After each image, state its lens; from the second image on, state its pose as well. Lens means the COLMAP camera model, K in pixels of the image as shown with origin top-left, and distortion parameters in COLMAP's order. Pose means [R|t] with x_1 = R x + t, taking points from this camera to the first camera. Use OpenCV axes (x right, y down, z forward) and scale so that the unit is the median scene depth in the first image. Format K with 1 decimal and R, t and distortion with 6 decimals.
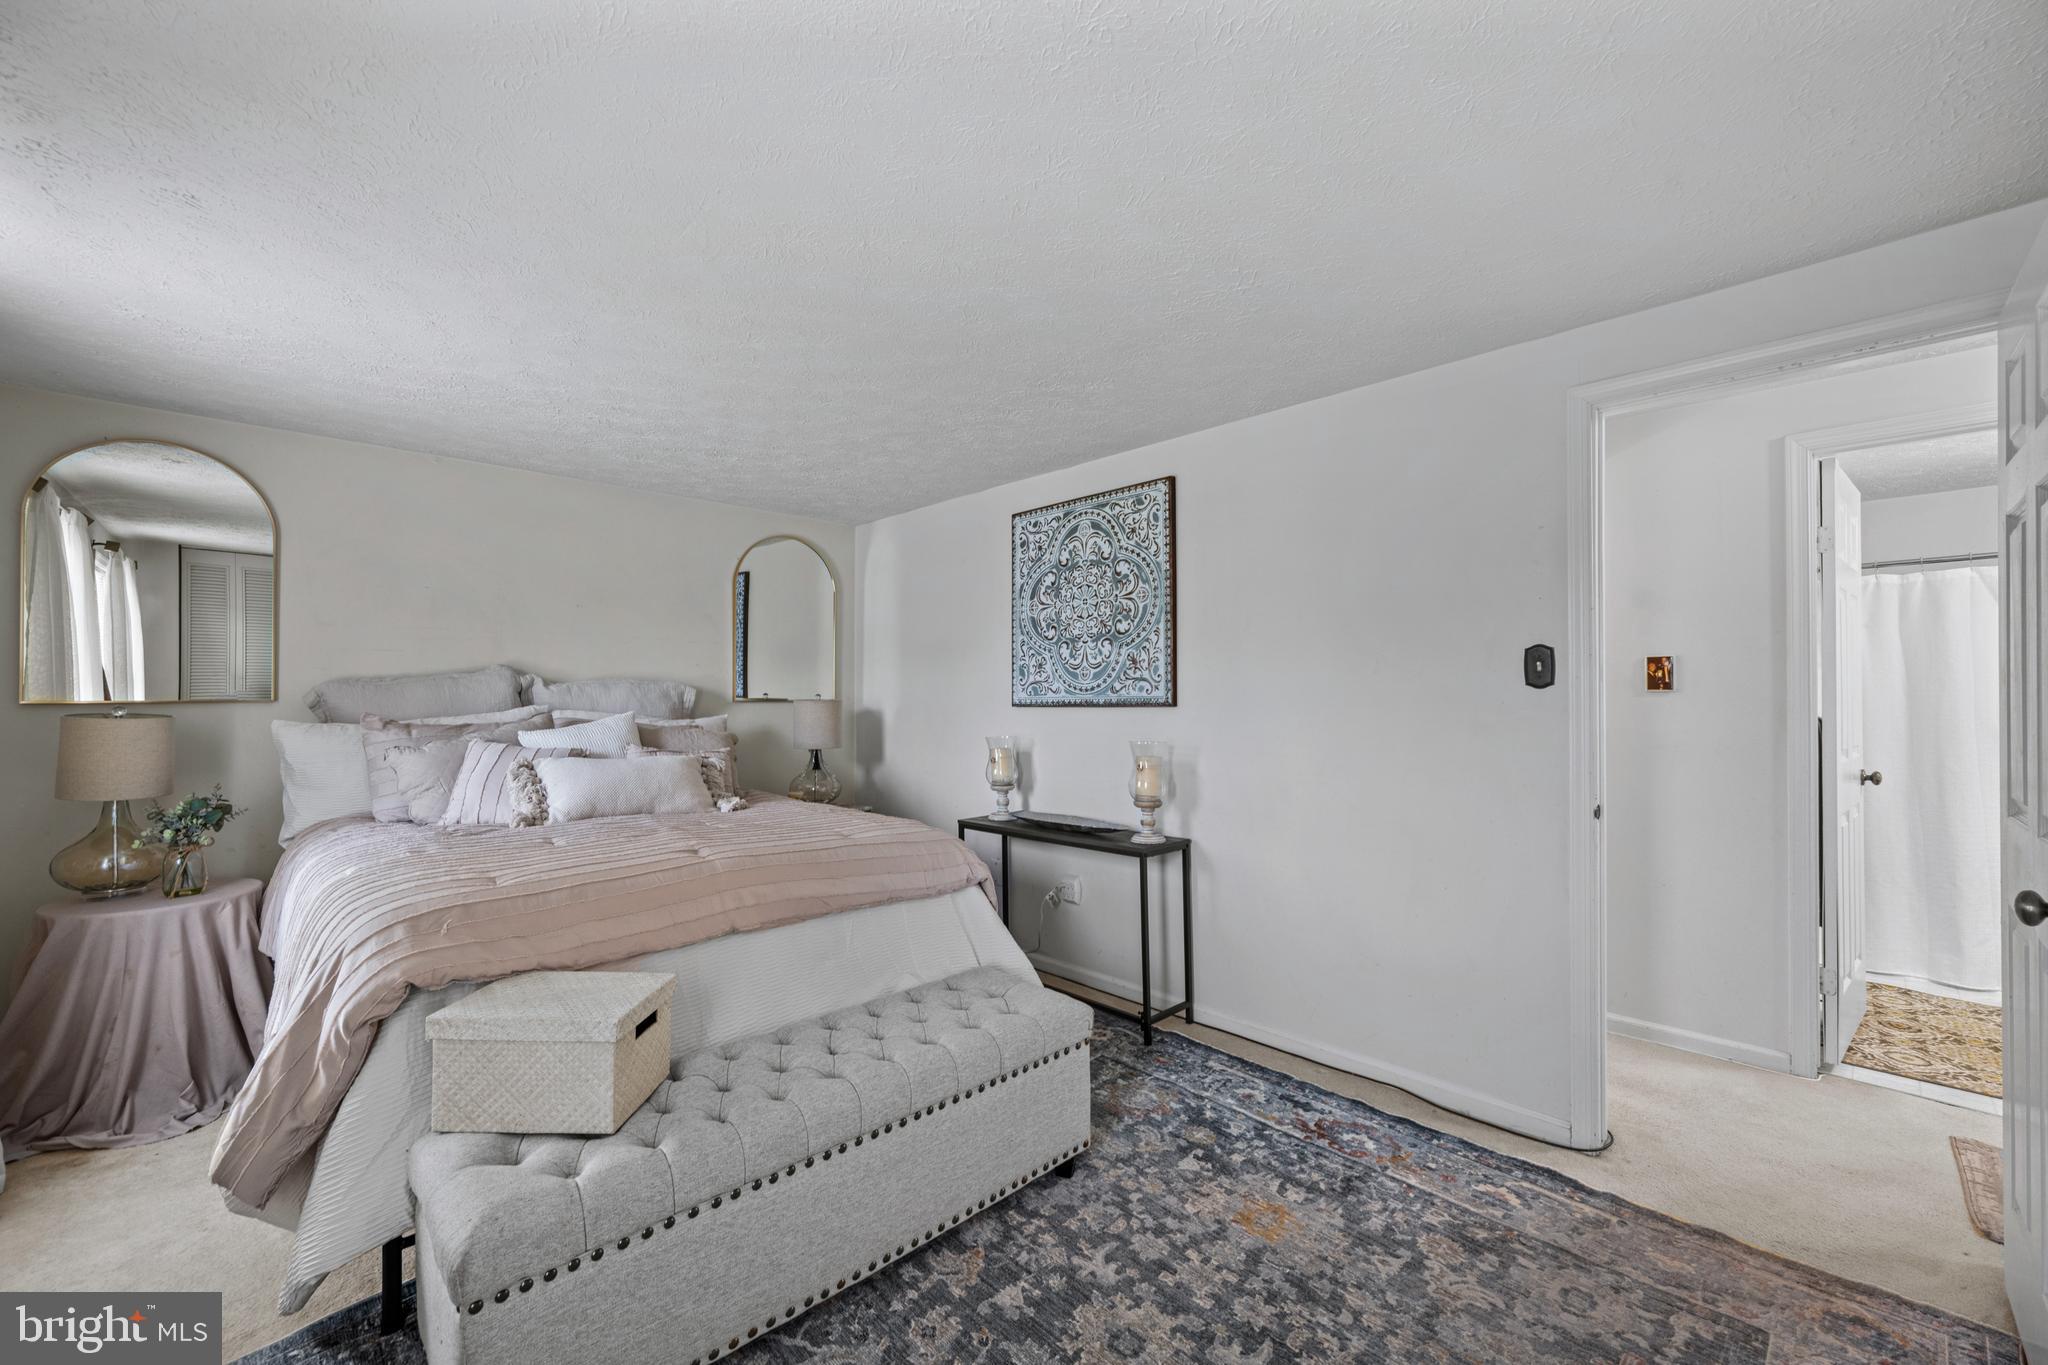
lens RADIAL K [[831.7, 0, 1012.4], [0, 831.7, 690.4], [0, 0, 1]] dist [-0.002064, -0.000244]
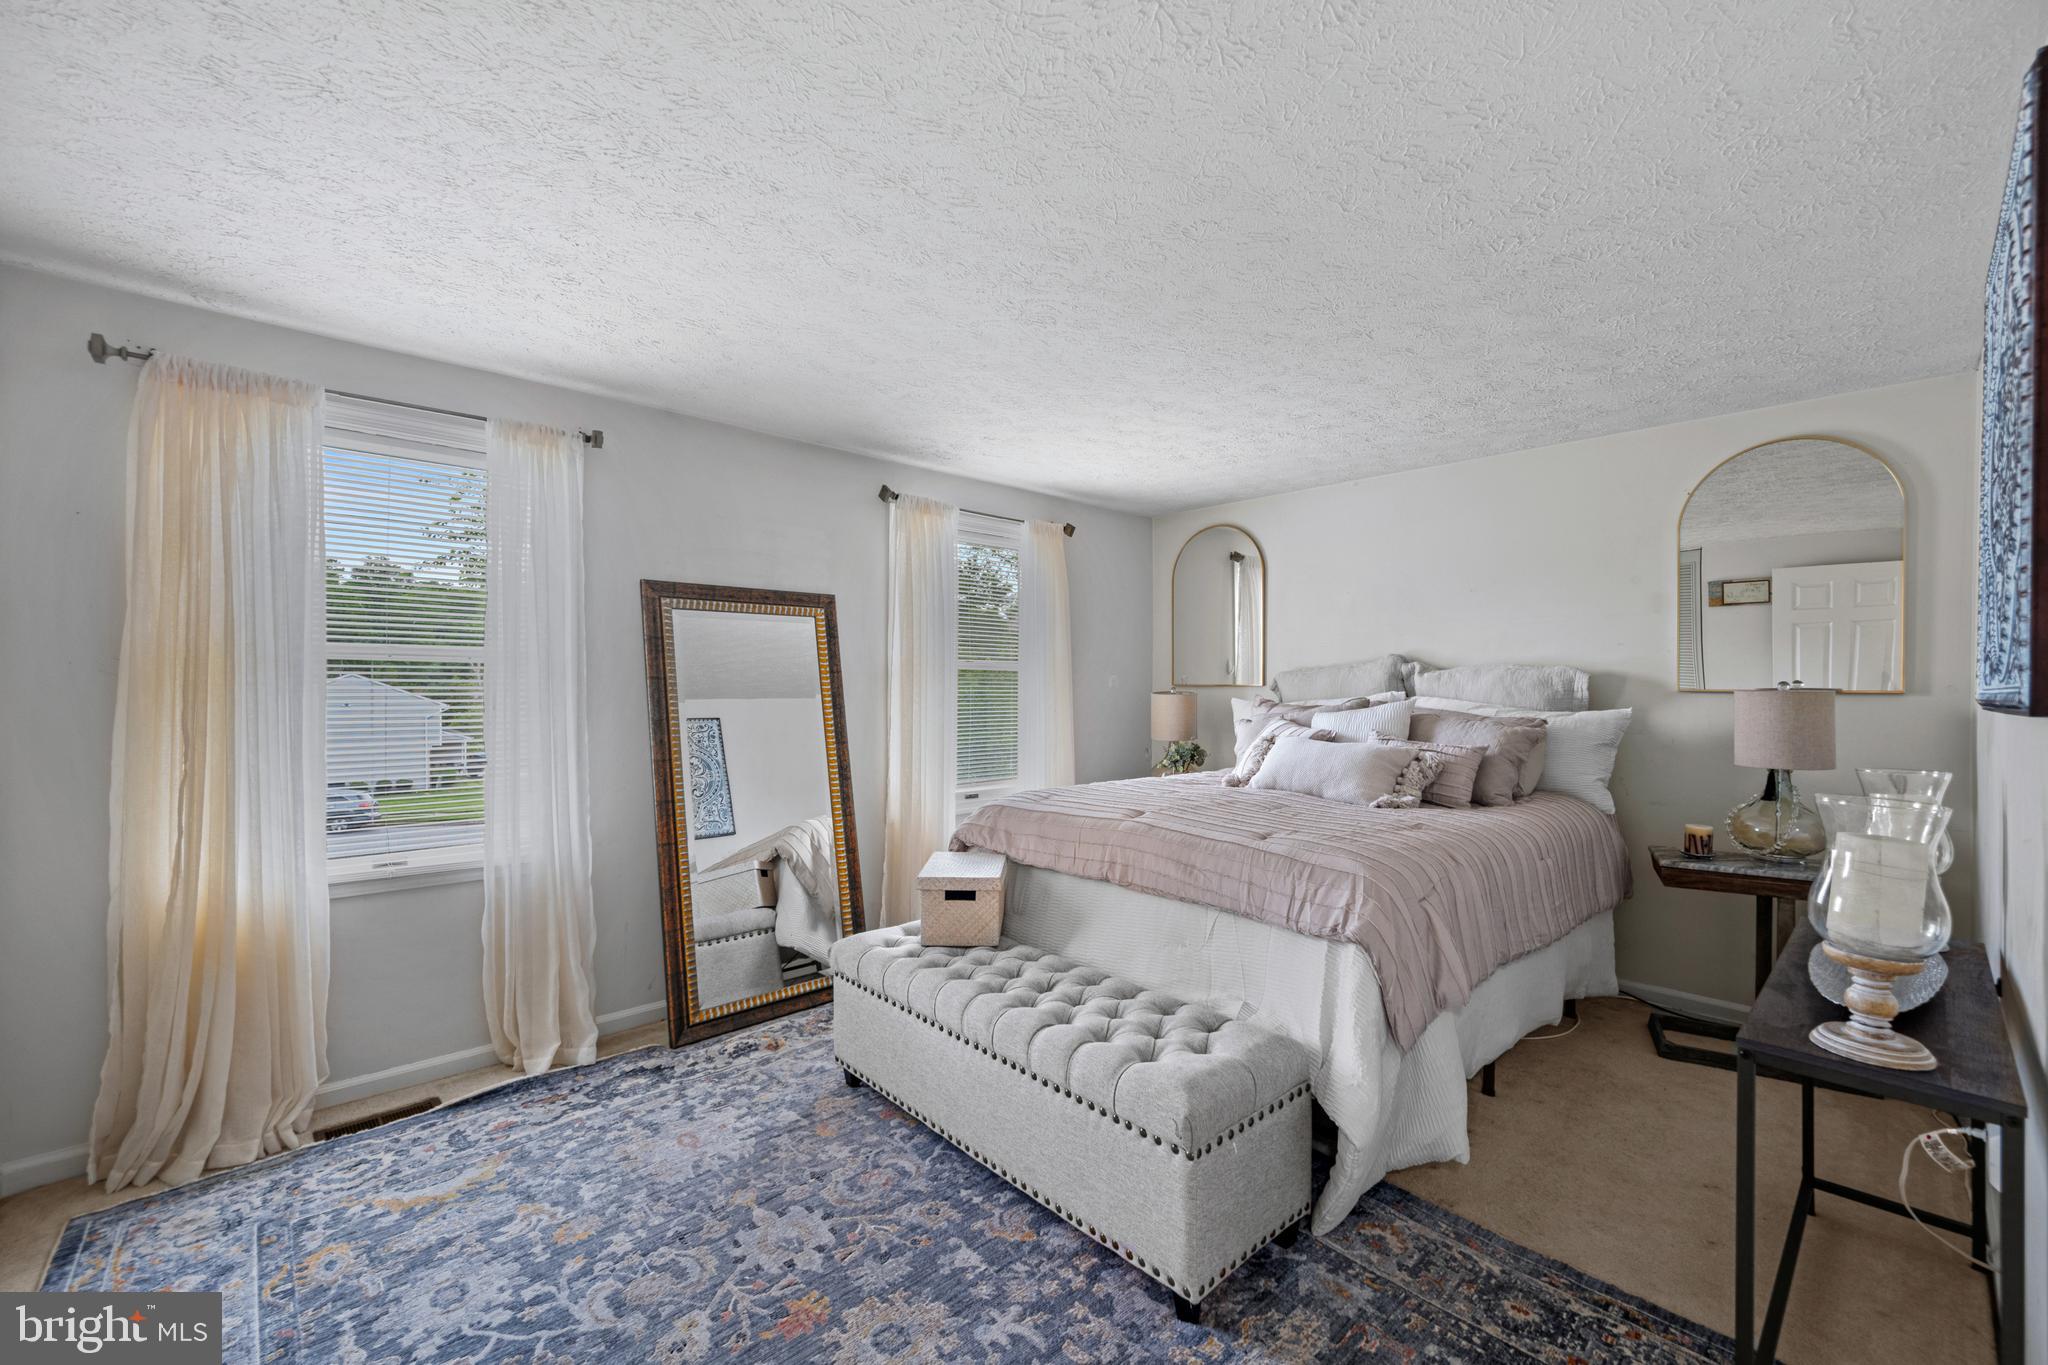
lens RADIAL K [[831.7, 0, 1011.5], [0, 831.7, 683.9], [0, 0, 1]] dist [-0.002064, -0.000244]
pose [[-0.032719, 0.000654, -0.999464, 0.965002], [0.002570, 0.999997, 0.000570, 0.010838], [0.999461, -0.002550, -0.032721, 1.020081]]
